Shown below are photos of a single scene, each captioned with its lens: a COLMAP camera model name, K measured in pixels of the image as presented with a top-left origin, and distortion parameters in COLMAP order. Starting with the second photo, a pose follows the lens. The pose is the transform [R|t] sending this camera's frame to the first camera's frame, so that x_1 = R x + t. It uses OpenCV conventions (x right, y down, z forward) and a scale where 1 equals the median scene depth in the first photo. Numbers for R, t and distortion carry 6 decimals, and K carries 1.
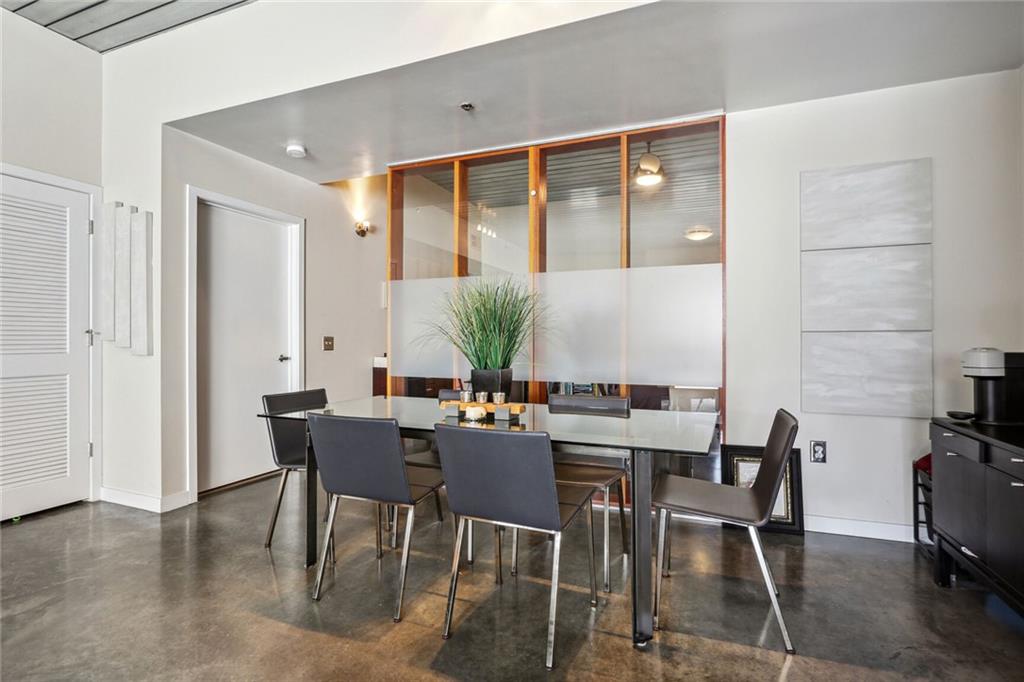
lens RADIAL K [[509.4, 0, 517.4], [0, 509.4, 336.5], [0, 0, 1]] dist [0.006472, 0.000092]
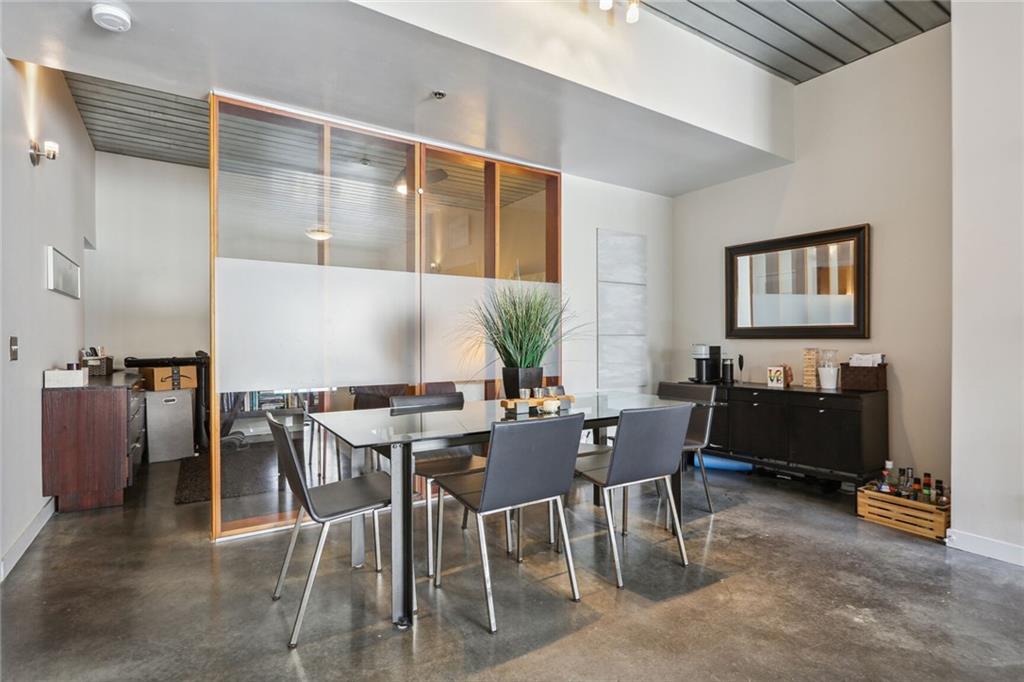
lens RADIAL K [[509.4, 0, 512.0], [0, 509.4, 344.8], [0, 0, 1]] dist [0.006472, 0.000092]
pose [[0.575754, -0.006991, 0.817593, -0.877722], [-0.005051, 0.999914, 0.012107, 0.003593], [-0.817607, -0.011100, 0.575670, 0.369323]]
